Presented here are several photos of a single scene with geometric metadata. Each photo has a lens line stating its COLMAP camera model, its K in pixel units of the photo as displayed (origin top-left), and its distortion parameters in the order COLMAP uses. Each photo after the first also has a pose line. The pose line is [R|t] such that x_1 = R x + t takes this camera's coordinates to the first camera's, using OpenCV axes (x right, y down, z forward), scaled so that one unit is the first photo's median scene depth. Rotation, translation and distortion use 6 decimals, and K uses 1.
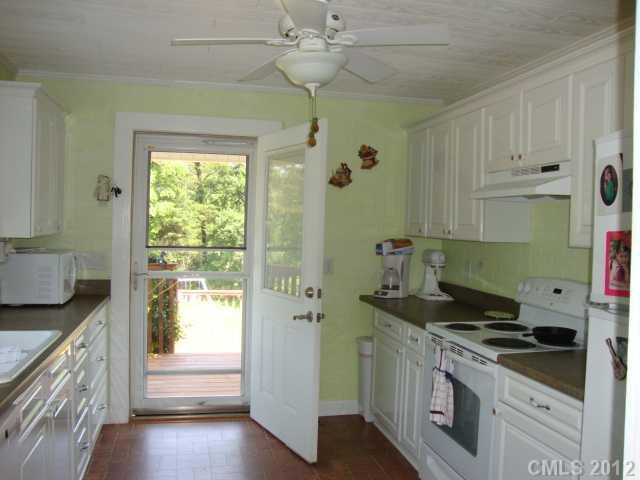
lens RADIAL K [[566.7, 0, 320.0], [0, 566.7, 240.0], [0, 0, 1]] dist [-0.228474, 0.225318]
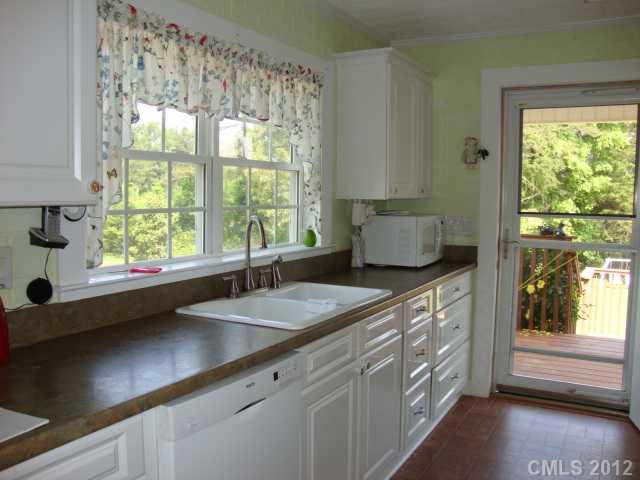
lens RADIAL K [[566.7, 0, 320.0], [0, 566.7, 240.0], [0, 0, 1]] dist [-0.228474, 0.225318]
pose [[0.727383, 0.035752, -0.685300, 0.075716], [-0.007174, 0.998984, 0.044501, 0.018305], [0.686194, -0.027453, 0.726900, 0.098674]]
